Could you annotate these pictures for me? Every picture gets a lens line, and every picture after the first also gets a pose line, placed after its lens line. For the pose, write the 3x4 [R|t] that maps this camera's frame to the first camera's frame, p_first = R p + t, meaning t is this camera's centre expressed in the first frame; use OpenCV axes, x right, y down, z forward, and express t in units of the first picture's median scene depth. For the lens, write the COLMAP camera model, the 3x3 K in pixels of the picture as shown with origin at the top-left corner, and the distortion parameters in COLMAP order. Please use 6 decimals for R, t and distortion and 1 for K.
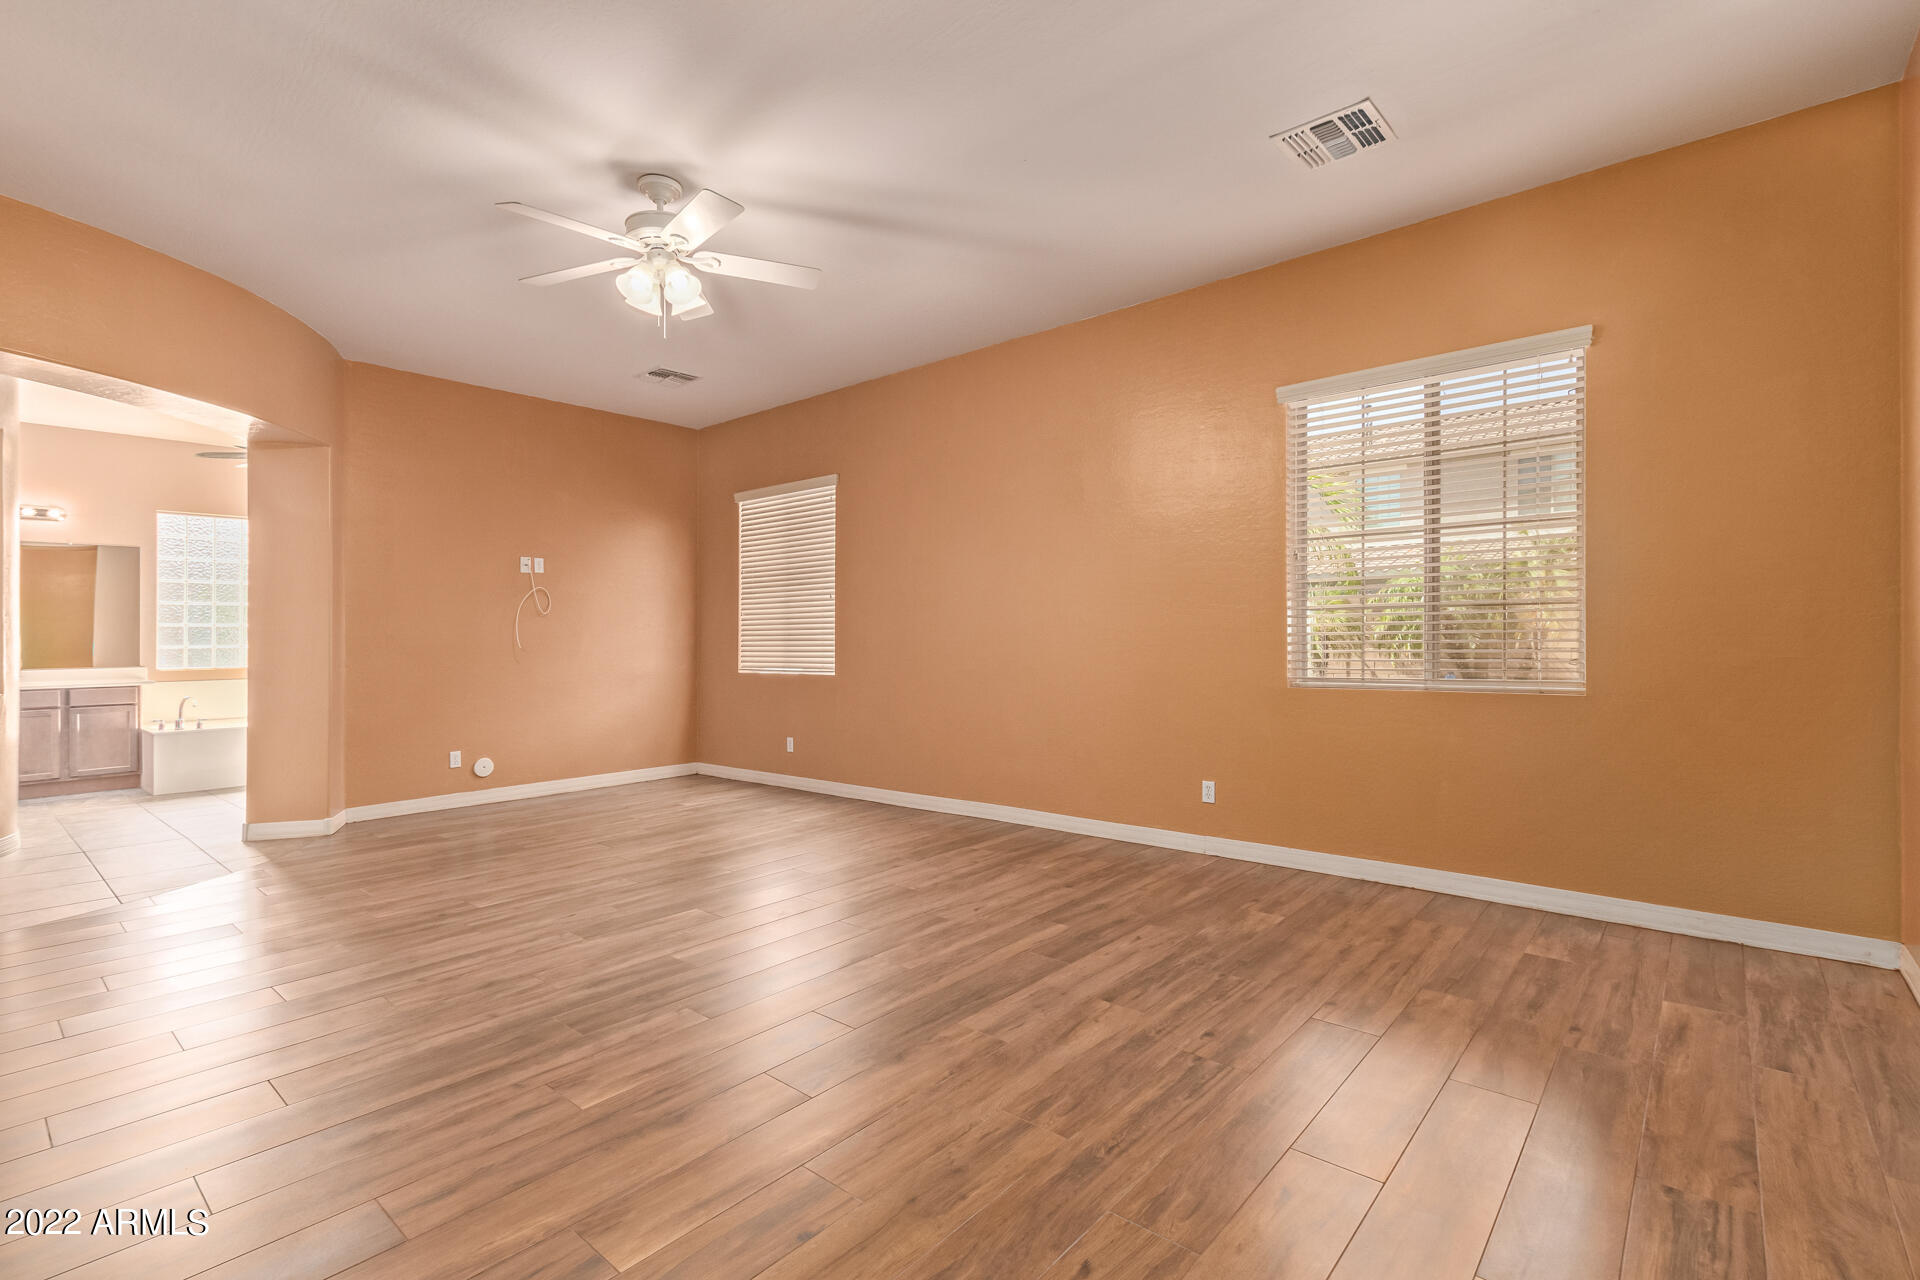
lens RADIAL K [[881.0, 0, 964.2], [0, 881.0, 633.5], [0, 0, 1]] dist [-0.015922, -0.000257]
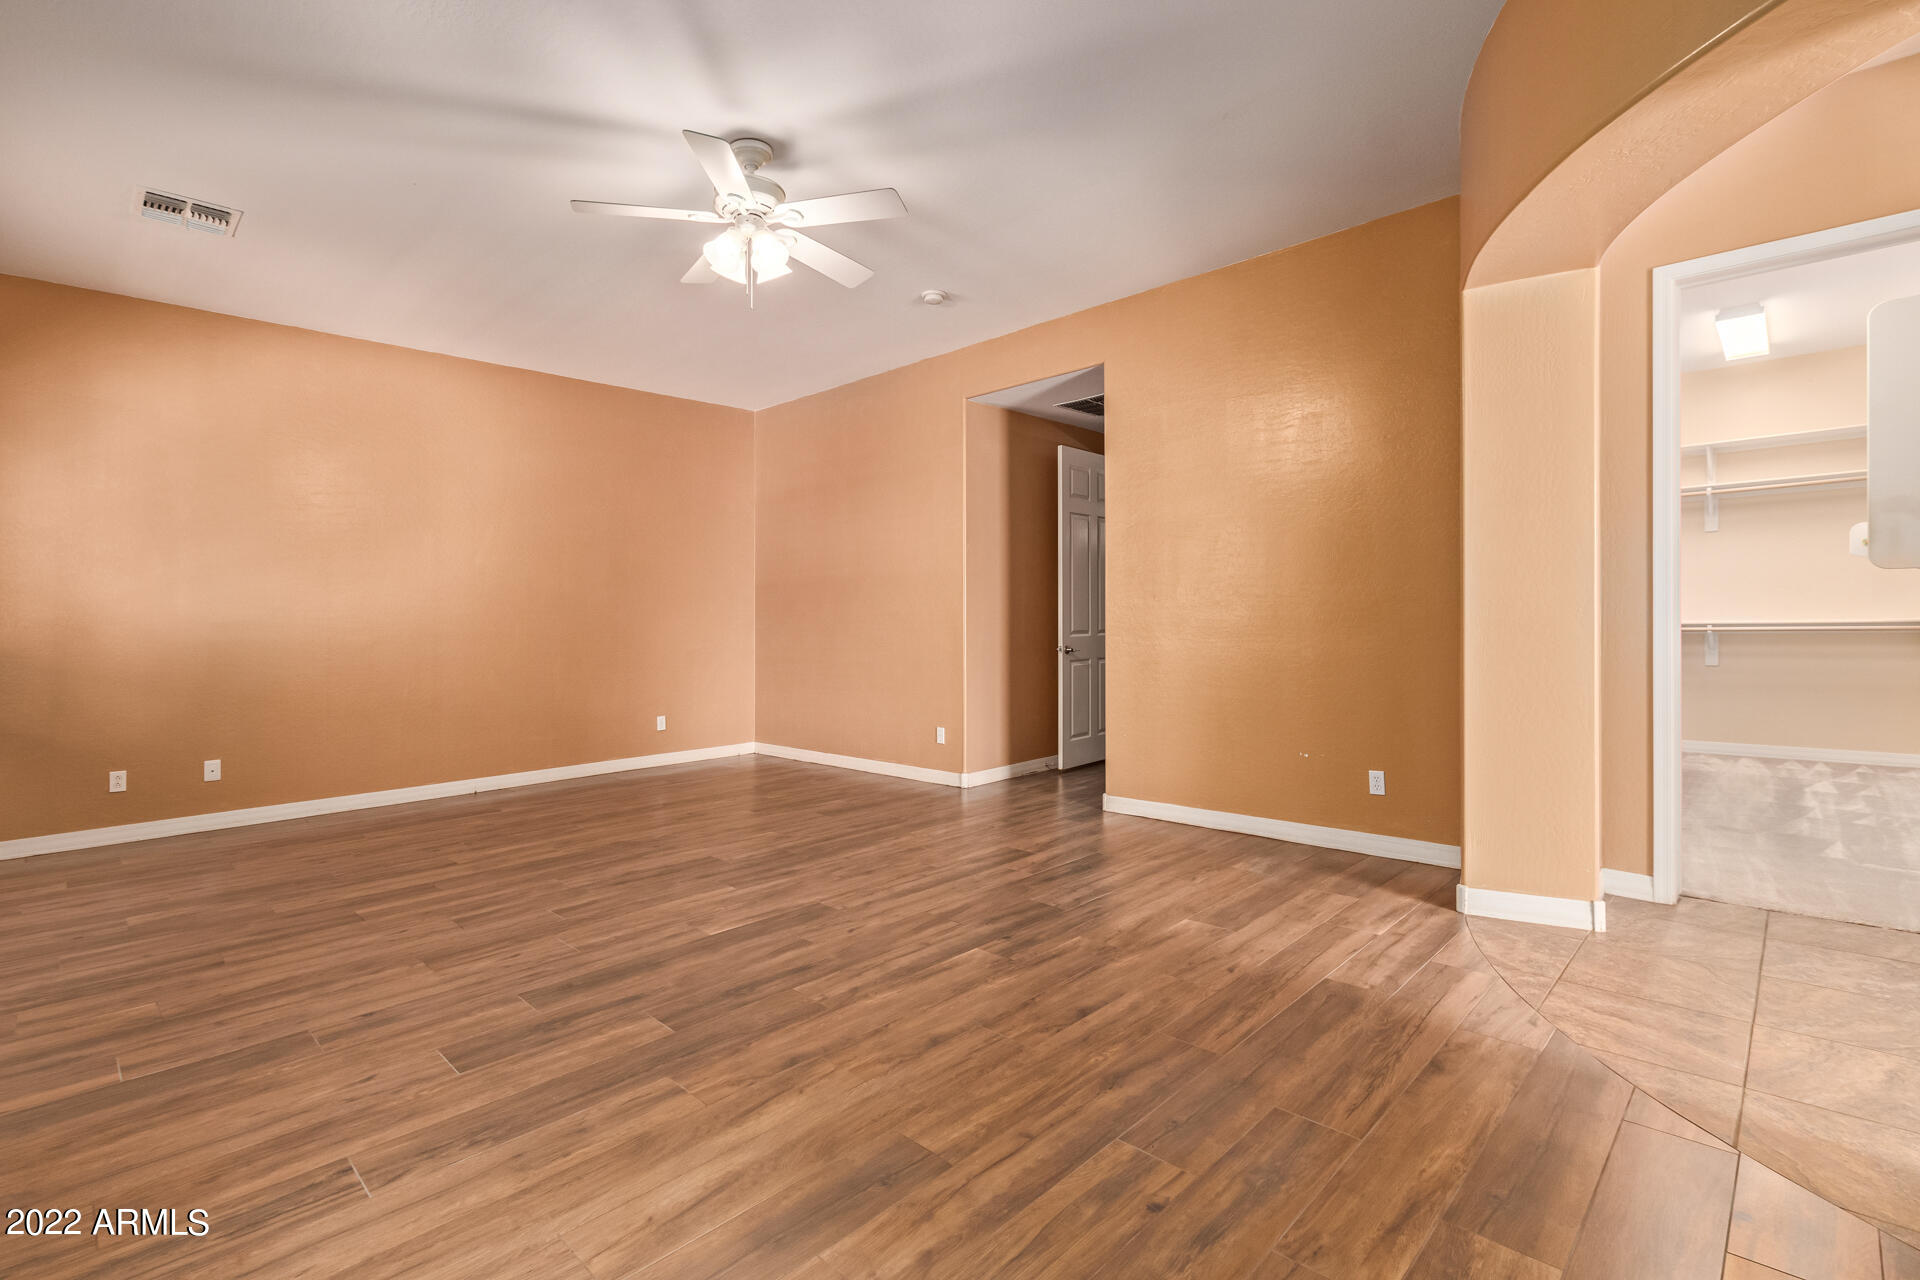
lens RADIAL K [[881.0, 0, 964.2], [0, 881.0, 633.5], [0, 0, 1]] dist [-0.015922, -0.000257]
pose [[-0.998520, 0.022082, 0.049700, -0.594816], [0.022415, 0.999730, 0.006142, 0.018803], [-0.049551, 0.007247, -0.998745, 1.825193]]
